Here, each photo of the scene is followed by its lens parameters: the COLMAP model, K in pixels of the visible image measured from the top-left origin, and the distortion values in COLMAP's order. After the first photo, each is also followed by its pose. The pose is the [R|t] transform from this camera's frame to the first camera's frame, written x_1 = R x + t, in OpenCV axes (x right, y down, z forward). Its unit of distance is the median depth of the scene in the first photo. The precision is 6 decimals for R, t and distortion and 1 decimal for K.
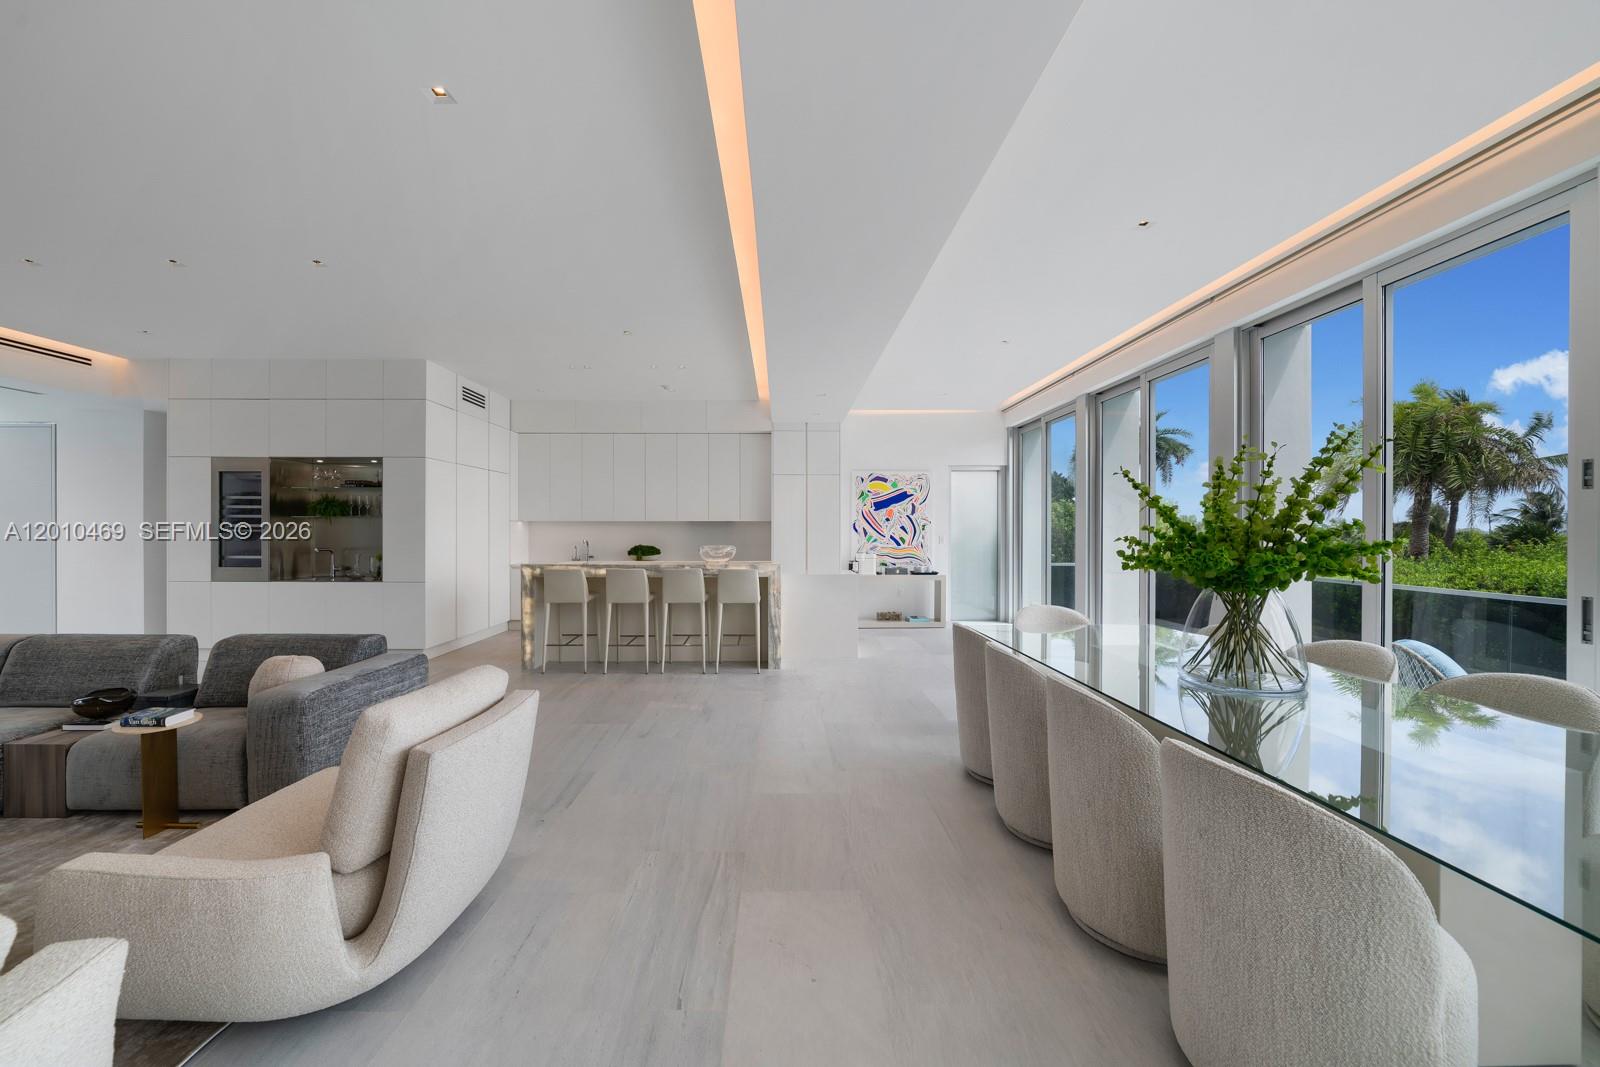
lens RADIAL K [[627.8, 0, 797.7], [0, 627.8, 532.4], [0, 0, 1]] dist [-0.023180, 0.005500]
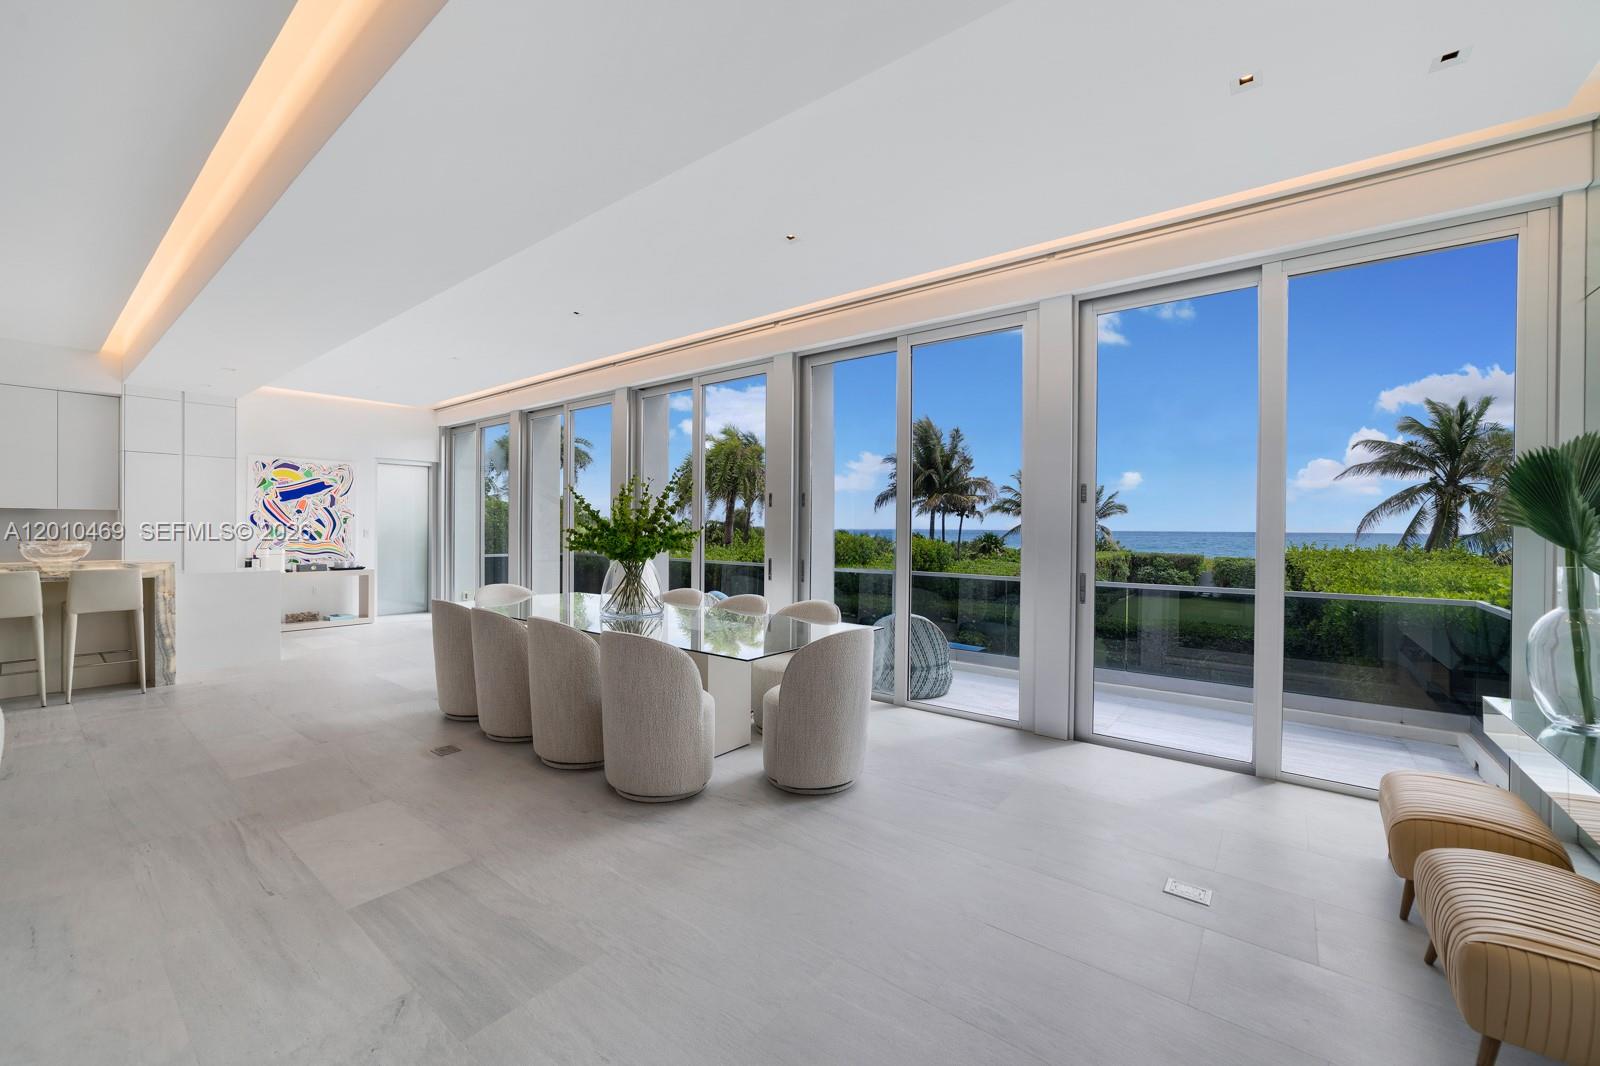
lens RADIAL K [[627.8, 0, 797.7], [0, 627.8, 531.9], [0, 0, 1]] dist [-0.023180, 0.005500]
pose [[0.630450, -0.001416, 0.776229, -0.142223], [-0.004540, 0.999975, 0.005511, 0.001286], [-0.776217, -0.006998, 0.630427, -0.184847]]
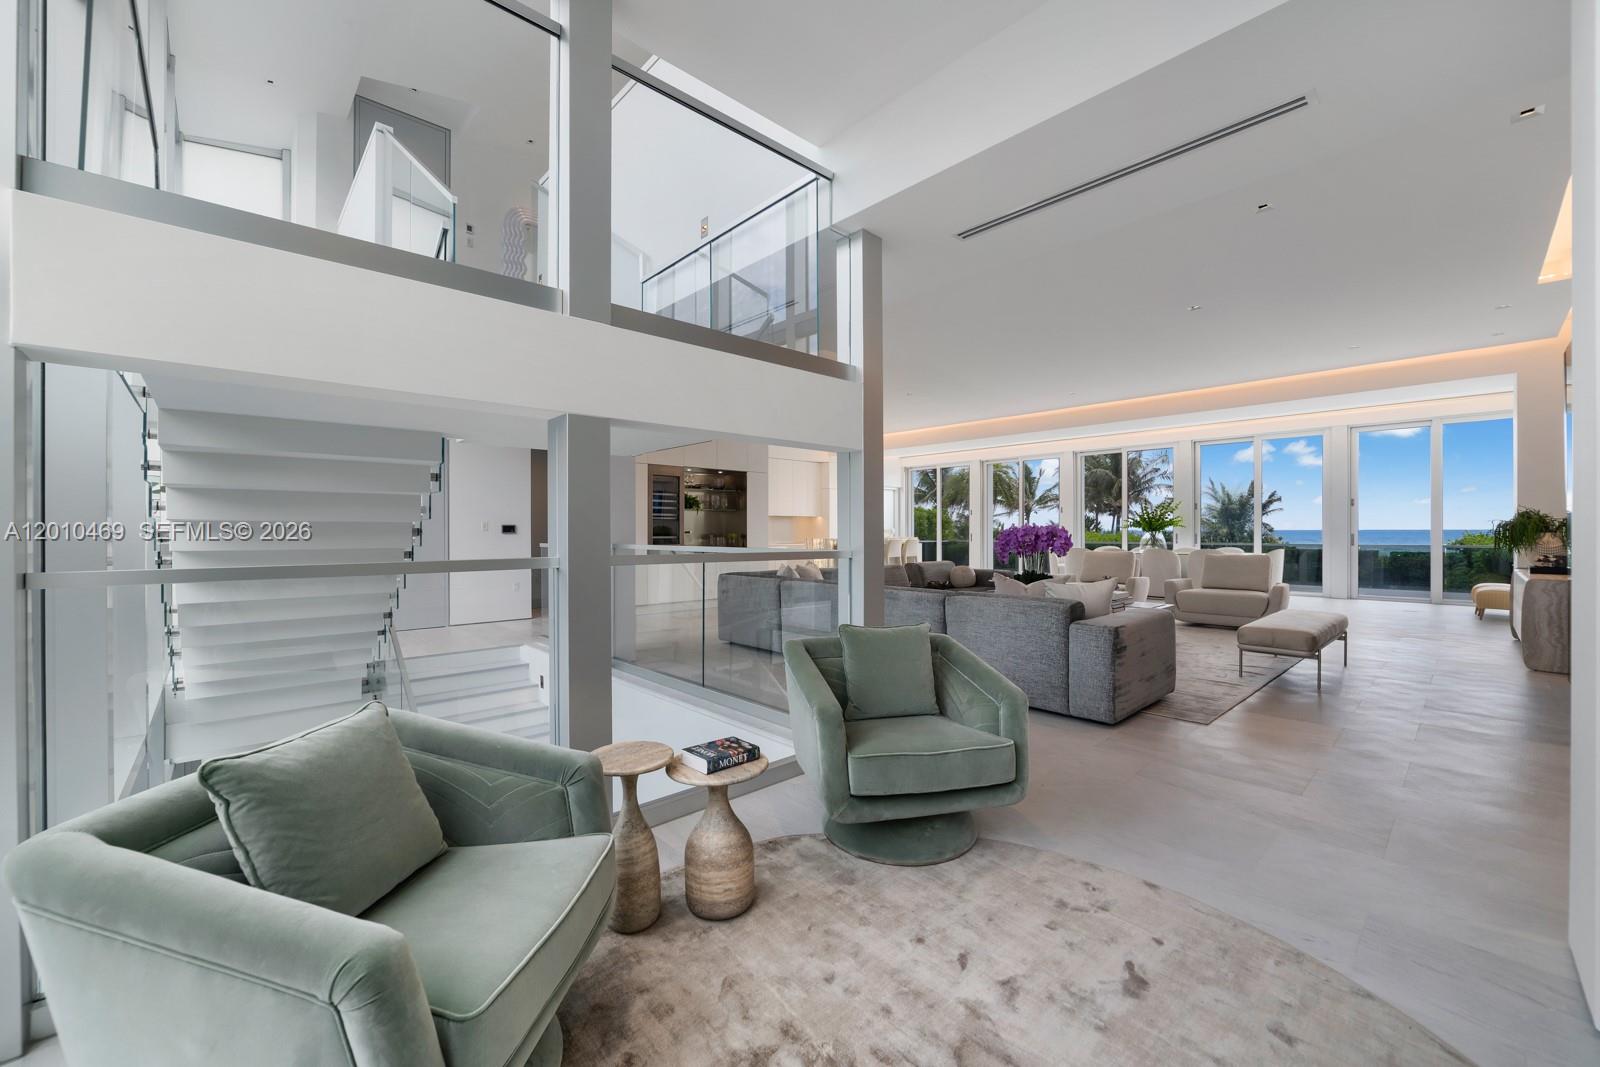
lens RADIAL K [[627.8, 0, 797.7], [0, 627.8, 532.4], [0, 0, 1]] dist [-0.023180, 0.005500]
pose [[0.750462, -0.005087, 0.660894, -1.636275], [0.005036, 0.999985, 0.001979, 0.028775], [-0.660894, 0.001843, 0.750477, -0.264724]]
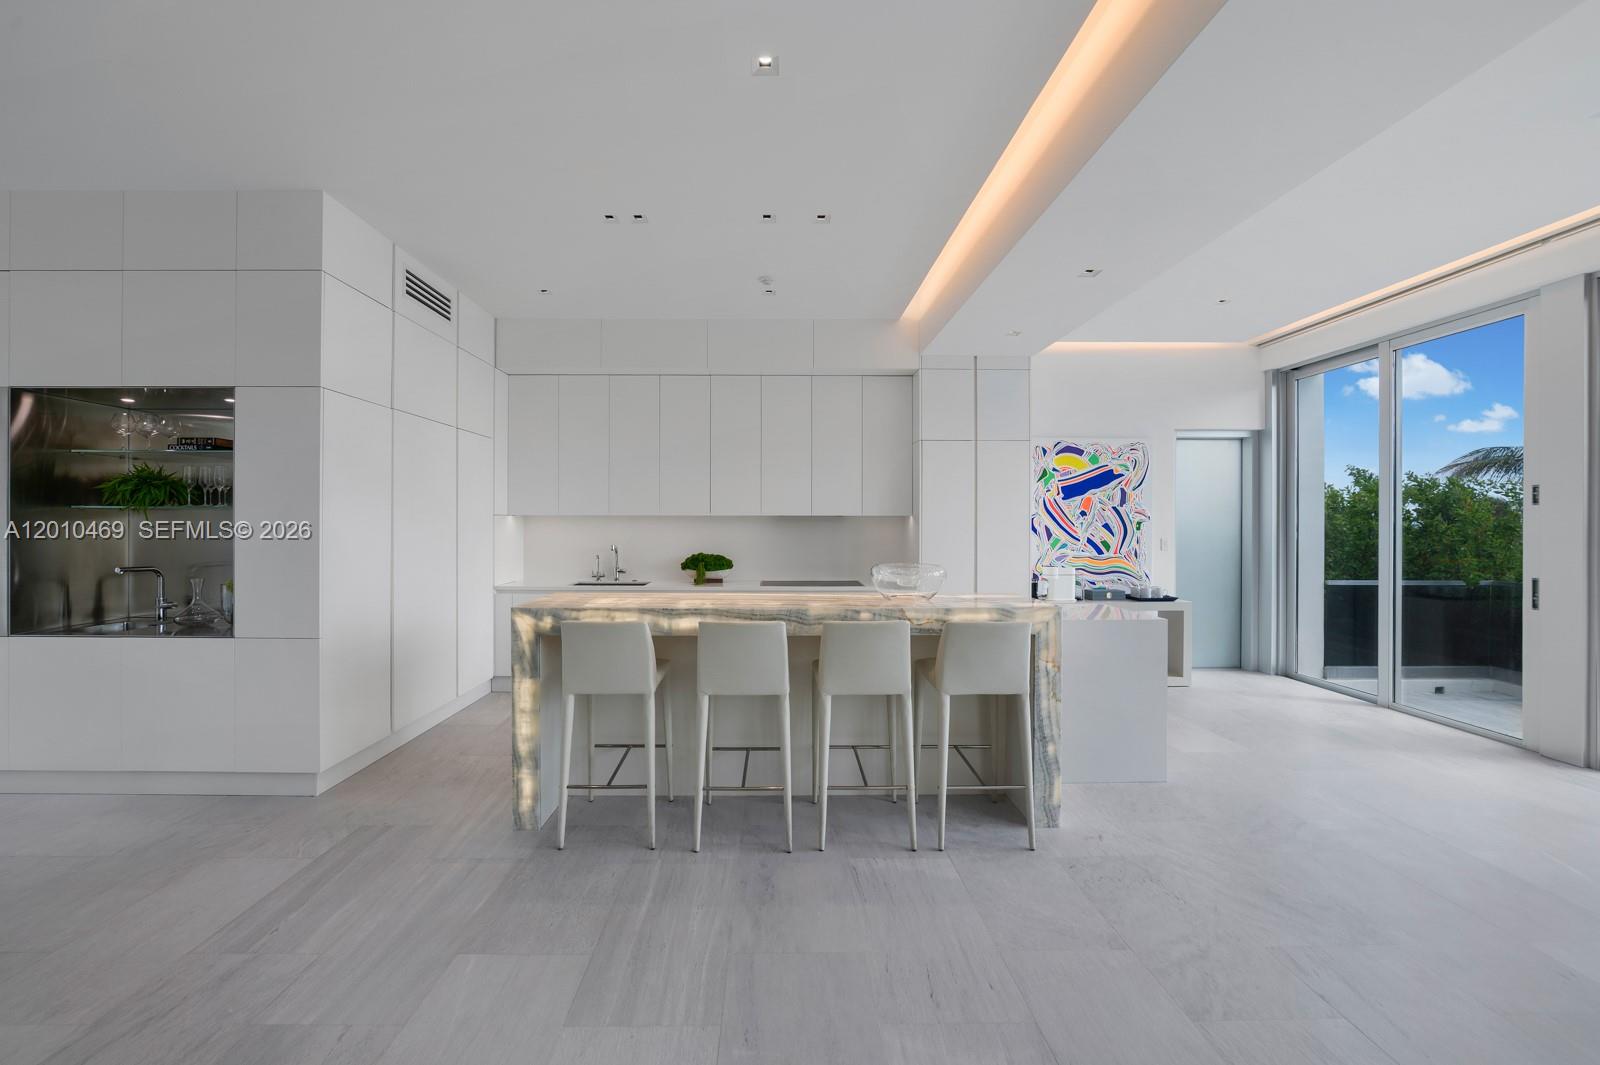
lens RADIAL K [[627.5, 0, 781.9], [0, 627.5, 524.9], [0, 0, 1]] dist [-0.017374, 0.000066]
pose [[0.999963, 0.000843, -0.008549, -0.230288], [-0.000862, 0.999997, -0.002277, -0.010050], [0.008547, 0.002284, 0.999961, 0.519343]]
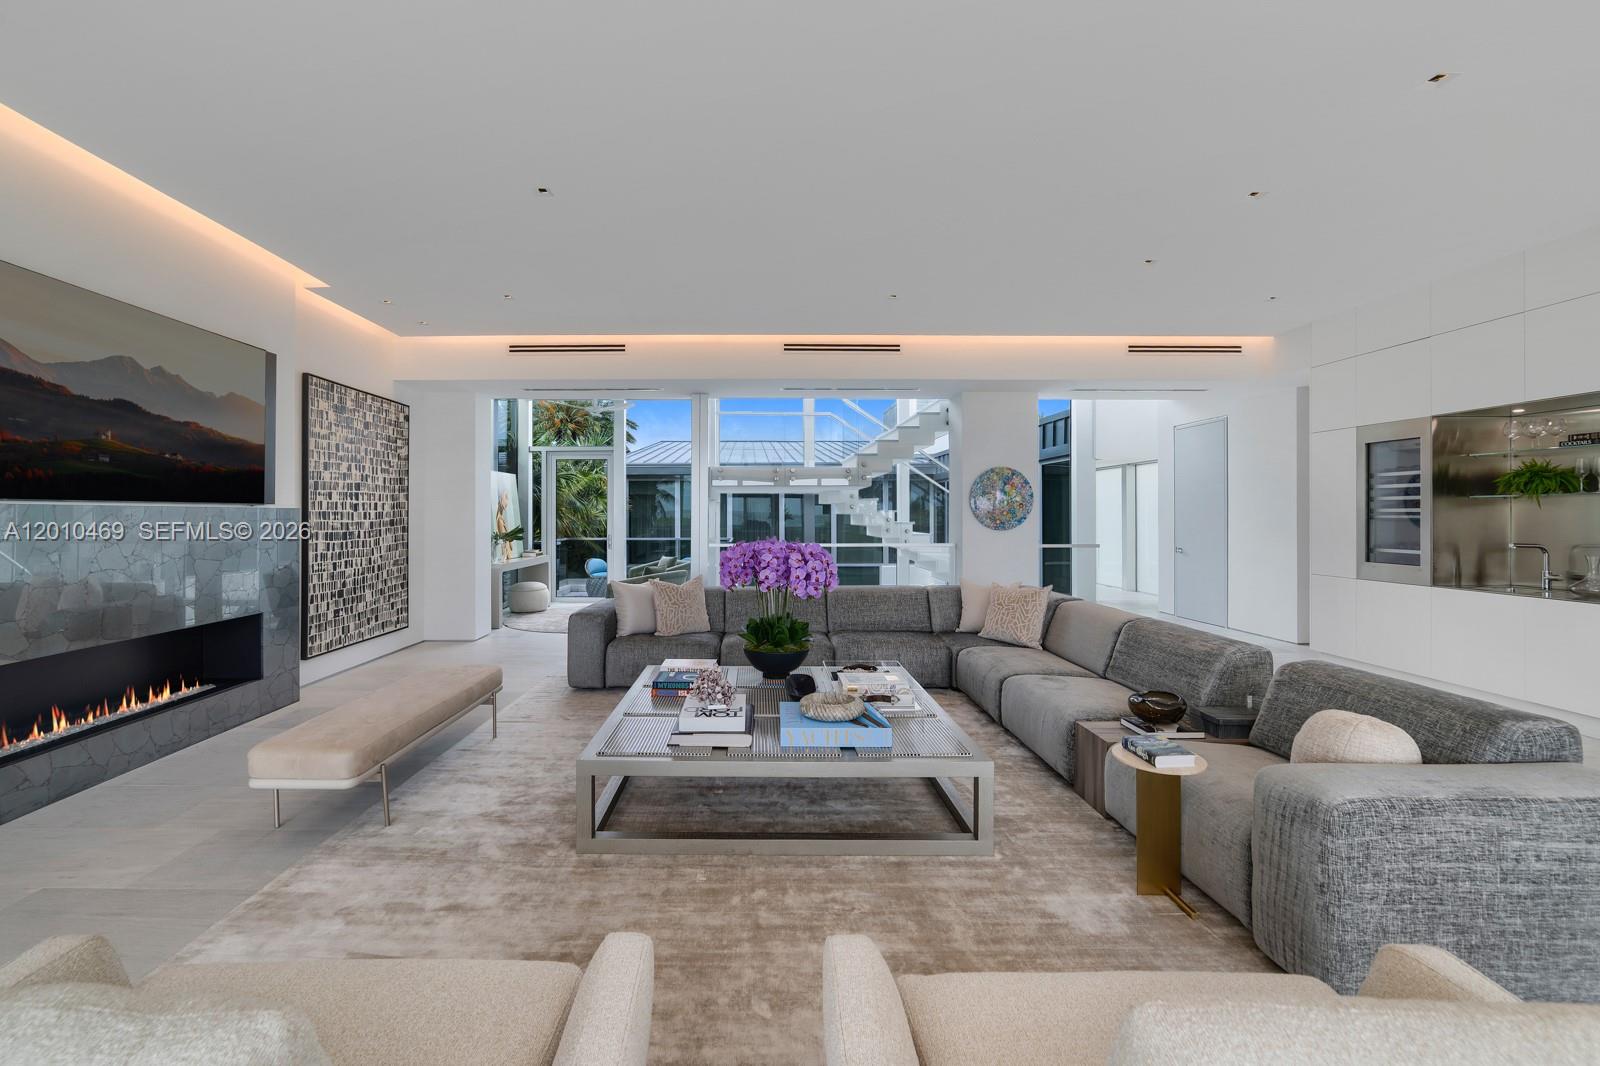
lens RADIAL K [[645.2, 0, 756.1], [0, 645.2, 513.8], [0, 0, 1]] dist [-0.001569, -0.000145]
pose [[-0.015397, -0.003993, -0.999873, -0.084958], [-0.002129, 0.999990, -0.003960, -0.001633], [0.999879, 0.002068, -0.015405, 0.219943]]
